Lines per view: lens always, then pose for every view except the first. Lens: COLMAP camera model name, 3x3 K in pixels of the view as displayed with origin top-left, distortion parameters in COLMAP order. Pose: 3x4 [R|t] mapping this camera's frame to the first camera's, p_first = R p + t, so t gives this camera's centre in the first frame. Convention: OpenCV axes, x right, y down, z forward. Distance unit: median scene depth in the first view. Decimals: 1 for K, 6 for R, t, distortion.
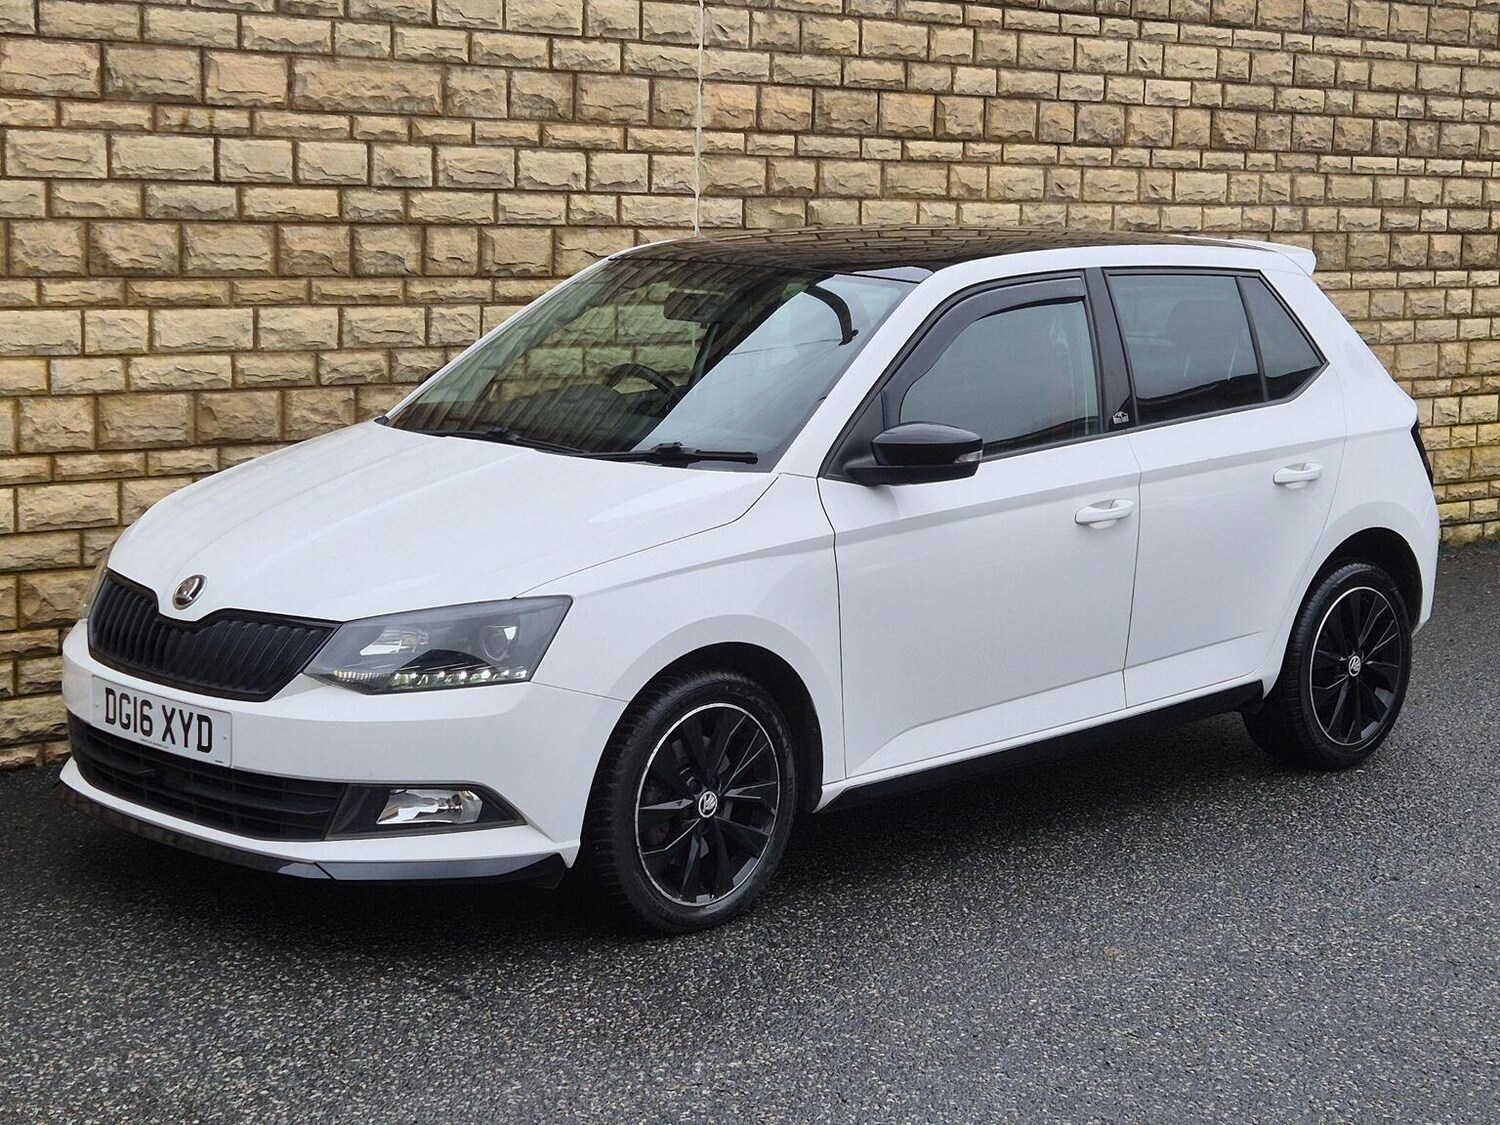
lens RADIAL K [[2798.7, 0, 757.0], [0, 2798.7, 604.3], [0, 0, 1]] dist [0.091432, 0.000000]
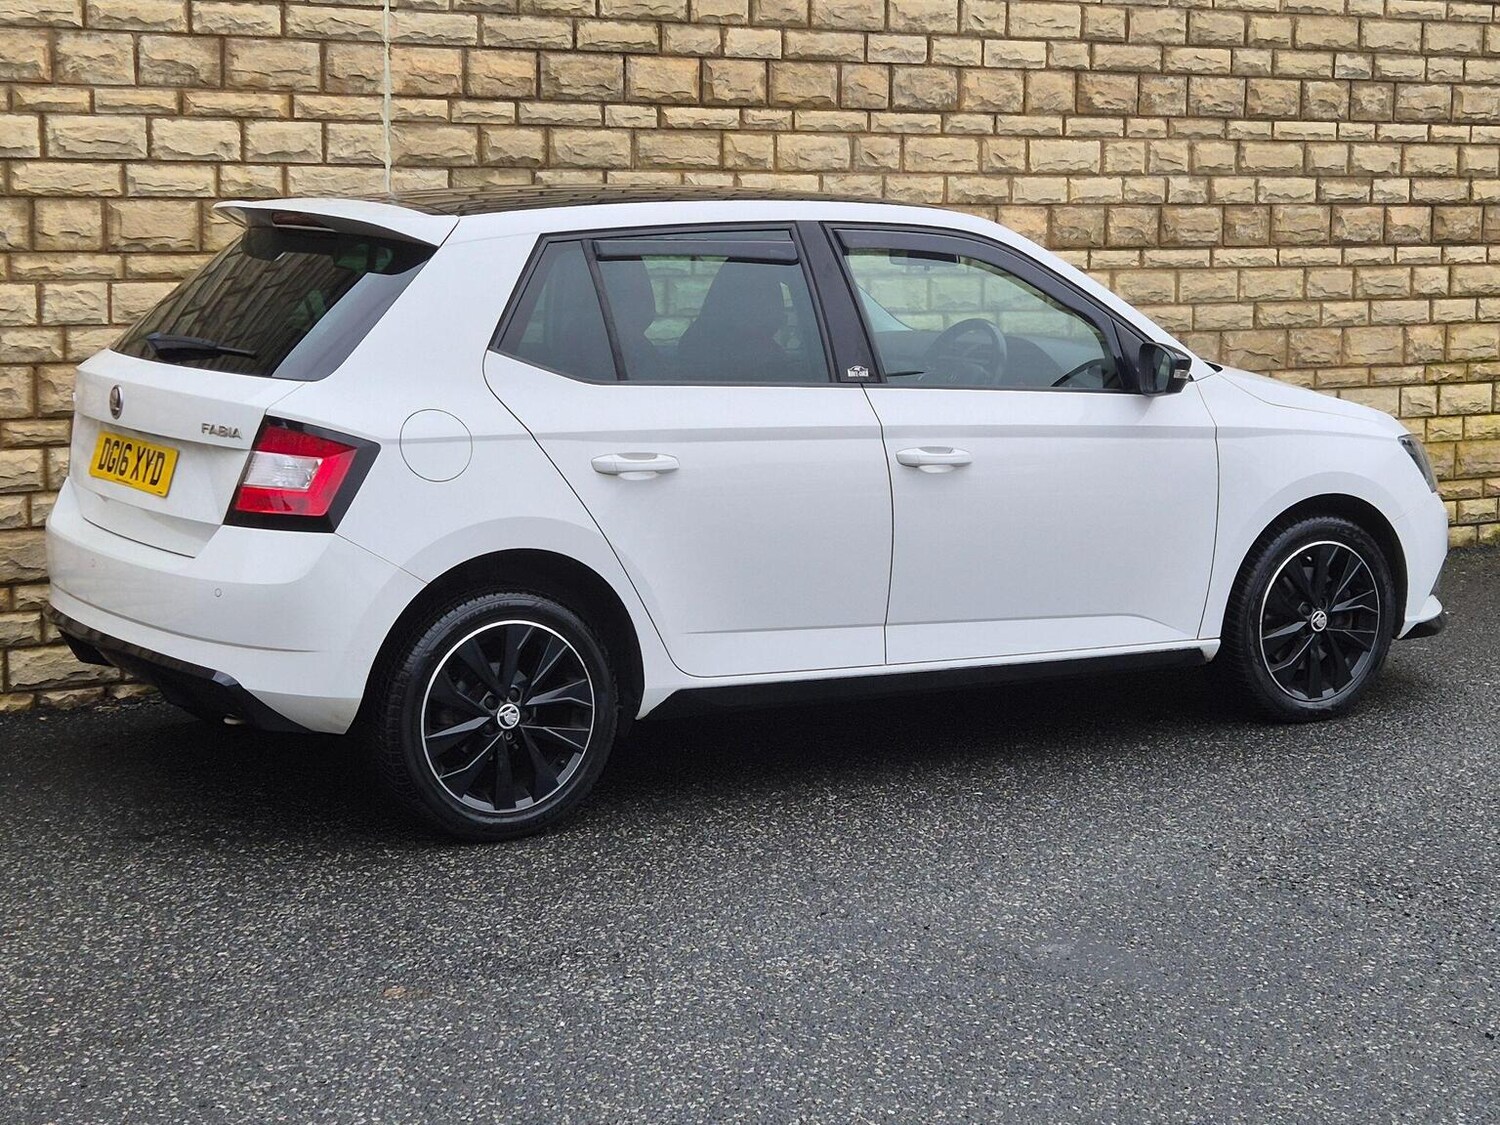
lens RADIAL K [[2798.7, 0, 778.1], [0, 2798.7, 539.4], [0, 0, 1]] dist [0.091432, 0.000000]
pose [[0.984460, 0.005547, -0.175523, 0.283777], [-0.010361, 0.999595, -0.026518, 0.002778], [0.175305, 0.027924, 0.984118, 0.105049]]
